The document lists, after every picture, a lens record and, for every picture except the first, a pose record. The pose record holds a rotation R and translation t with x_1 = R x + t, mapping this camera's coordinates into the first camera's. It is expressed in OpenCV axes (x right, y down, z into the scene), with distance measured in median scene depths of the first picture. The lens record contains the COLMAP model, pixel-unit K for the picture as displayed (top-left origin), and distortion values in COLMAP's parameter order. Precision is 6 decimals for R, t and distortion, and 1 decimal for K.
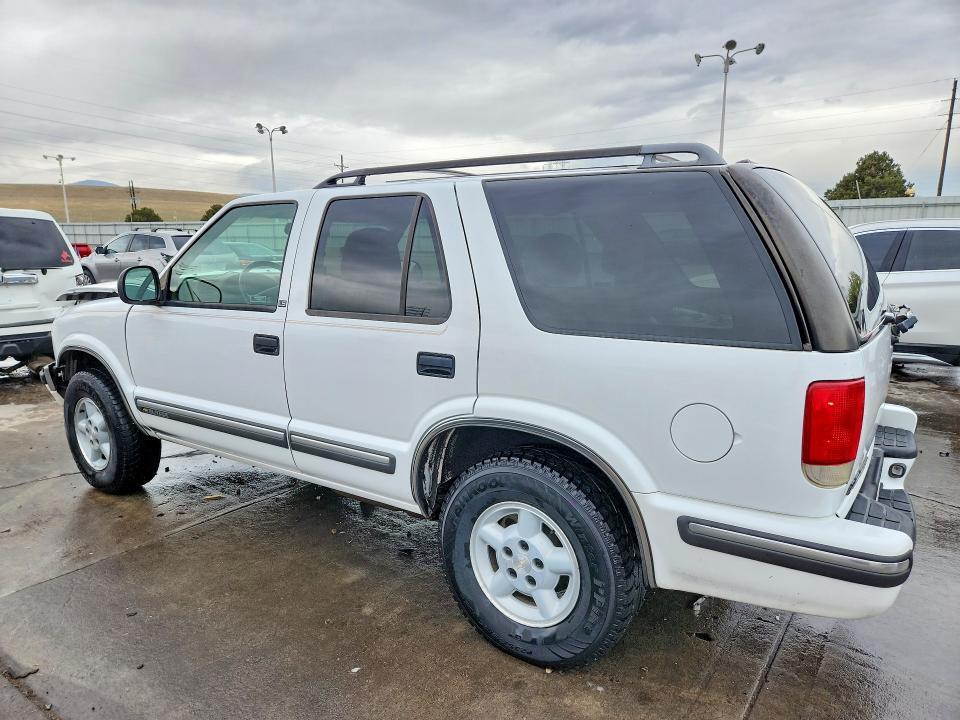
lens RADIAL K [[692.5, 0, 479.6], [0, 692.5, 378.7], [0, 0, 1]] dist [0.005206, 0.000290]
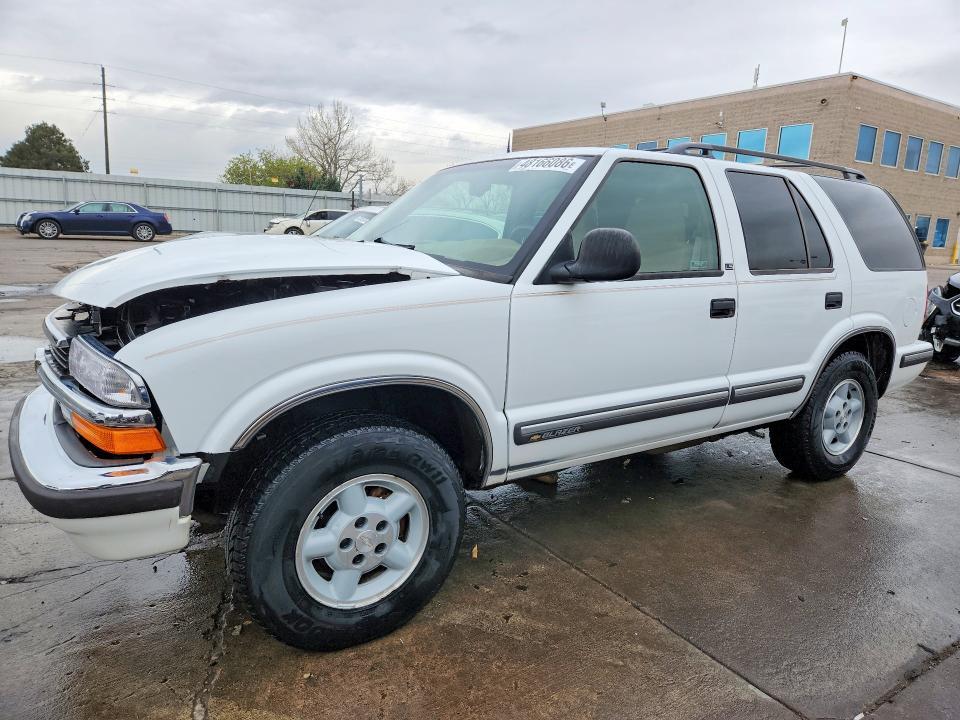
lens RADIAL K [[679.1, 0, 480.0], [0, 679.1, 360.0], [0, 0, 1]] dist [0.002942, 0.001024]
pose [[0.356414, -0.164284, 0.919772, -0.679894], [0.152749, 0.981421, 0.116104, -0.072219], [-0.921757, 0.099113, 0.374886, 0.480394]]
